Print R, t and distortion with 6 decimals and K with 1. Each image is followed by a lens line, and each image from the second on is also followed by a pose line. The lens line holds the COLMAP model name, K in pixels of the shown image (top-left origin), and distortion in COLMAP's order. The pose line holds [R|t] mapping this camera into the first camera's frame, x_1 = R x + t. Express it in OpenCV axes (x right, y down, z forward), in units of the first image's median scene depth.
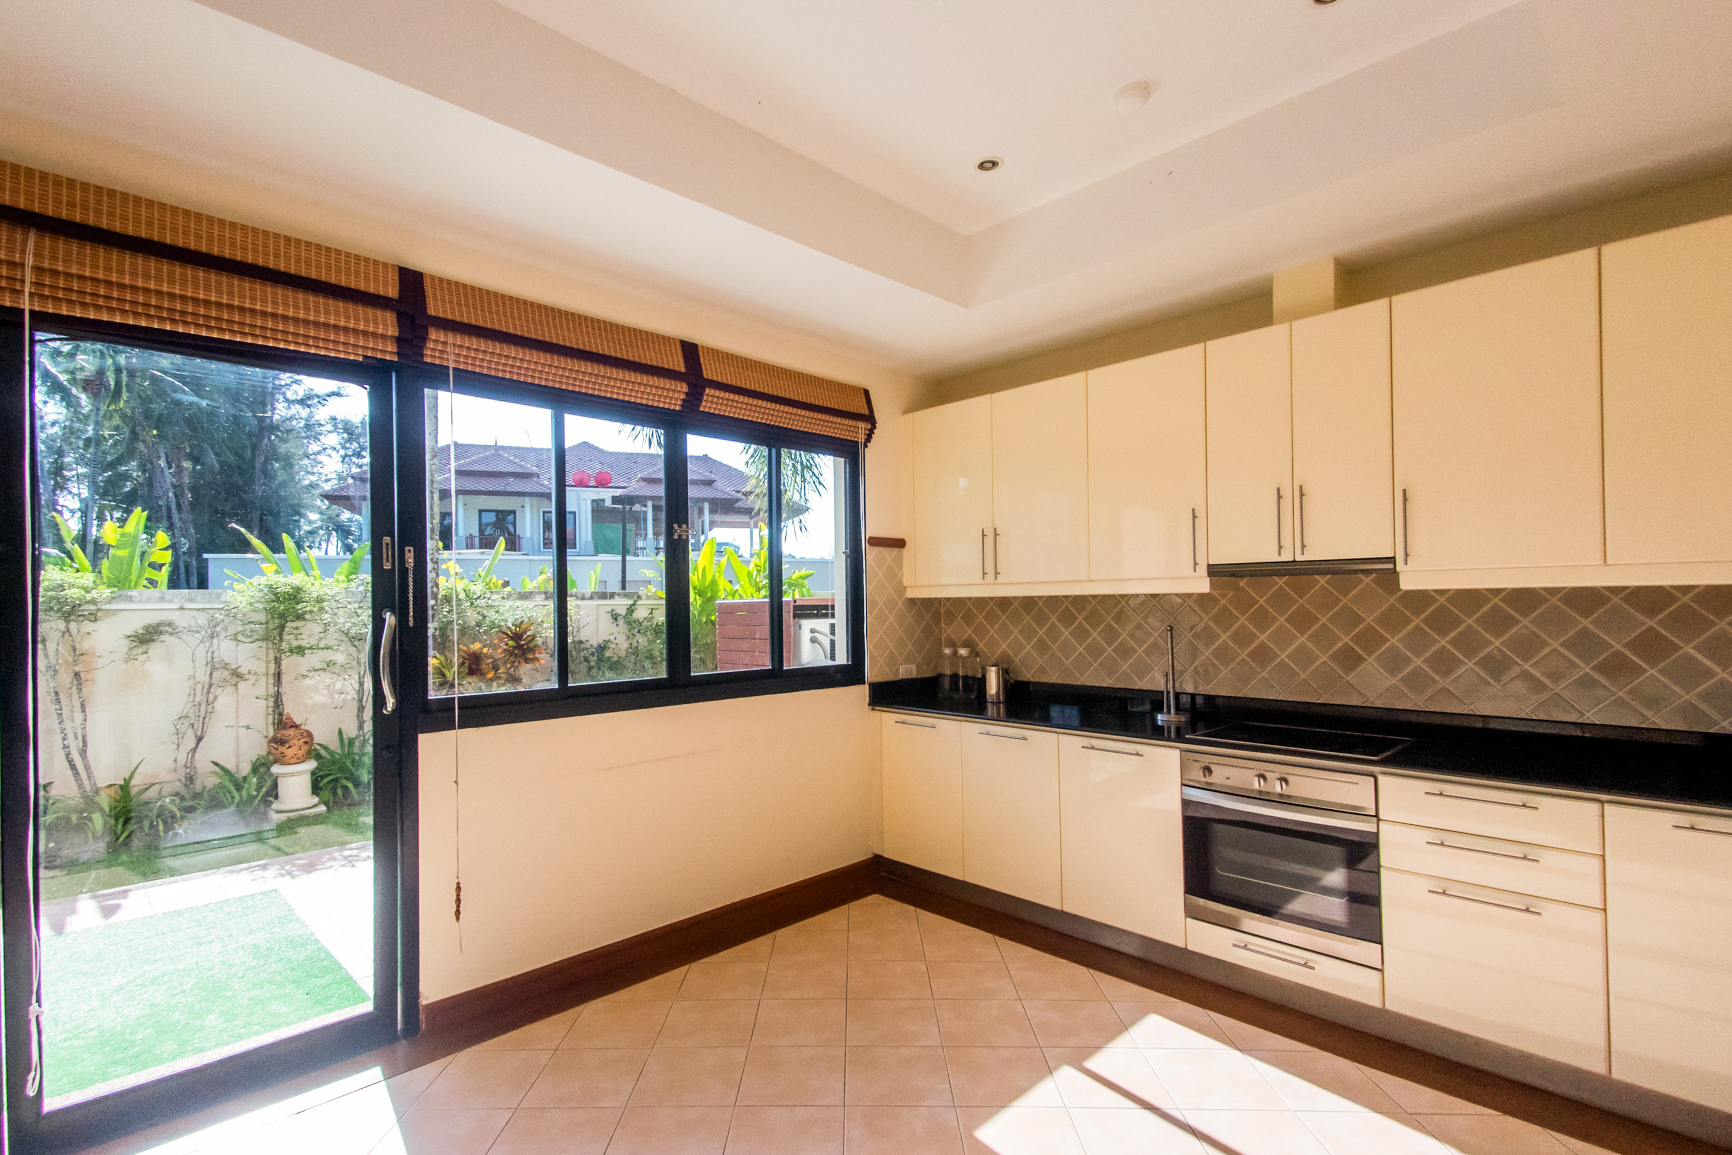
lens RADIAL K [[809.8, 0, 862.5], [0, 809.8, 572.7], [0, 0, 1]] dist [0.079057, -0.033741]
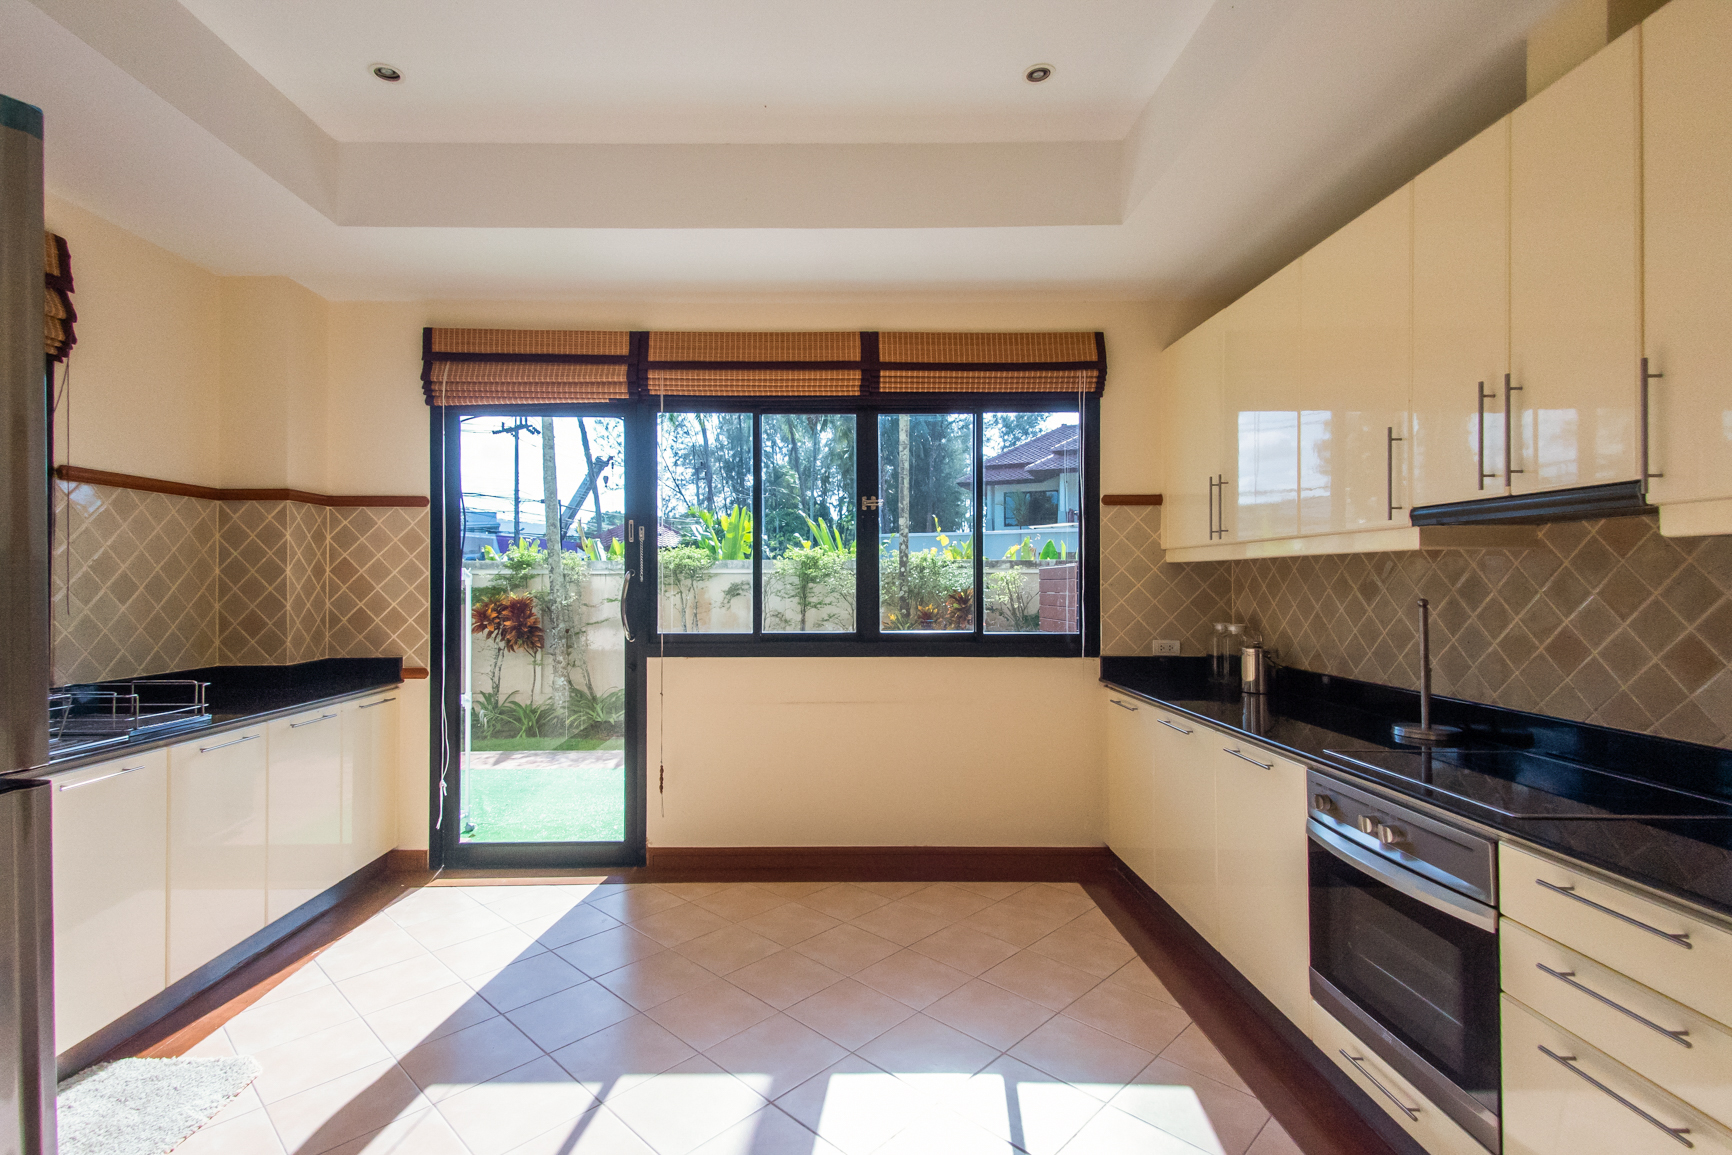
lens RADIAL K [[831.8, 0, 857.0], [0, 831.8, 552.3], [0, 0, 1]] dist [0.081171, -0.000270]
pose [[0.723554, -0.014277, -0.690121, 0.554469], [0.021369, 0.999770, 0.001721, 0.014750], [0.689937, -0.015992, 0.723692, 0.161176]]
